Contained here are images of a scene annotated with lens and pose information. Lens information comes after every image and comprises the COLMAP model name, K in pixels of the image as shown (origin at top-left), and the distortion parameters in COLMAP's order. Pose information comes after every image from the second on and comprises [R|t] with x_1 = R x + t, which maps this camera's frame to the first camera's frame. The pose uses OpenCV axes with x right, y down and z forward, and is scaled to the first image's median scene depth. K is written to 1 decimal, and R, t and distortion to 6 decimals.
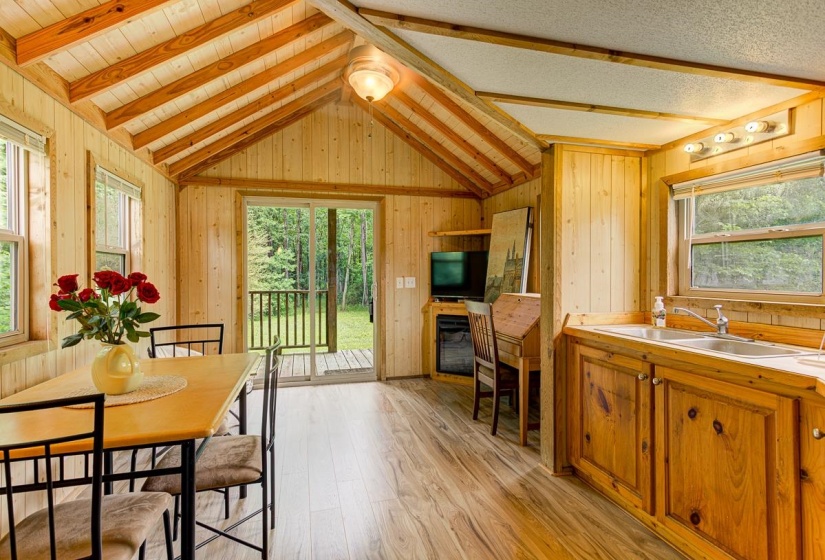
lens RADIAL K [[397.6, 0, 405.5], [0, 397.6, 276.1], [0, 0, 1]] dist [0.014592, 0.001289]
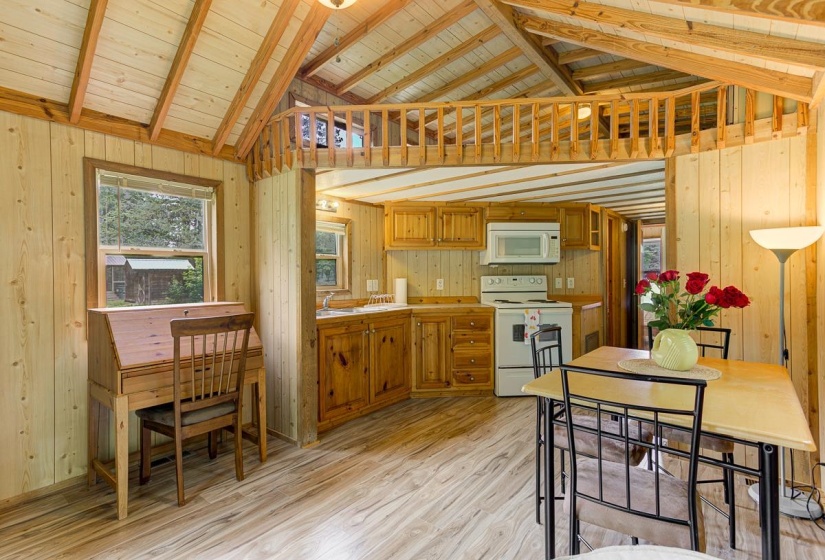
lens RADIAL K [[397.6, 0, 405.5], [0, 397.6, 276.1], [0, 0, 1]] dist [0.014592, 0.001289]
pose [[-0.578779, 0.004081, 0.815474, -0.851972], [0.013608, 0.999897, 0.004654, -0.009433], [-0.815371, 0.013791, -0.578774, 1.630113]]
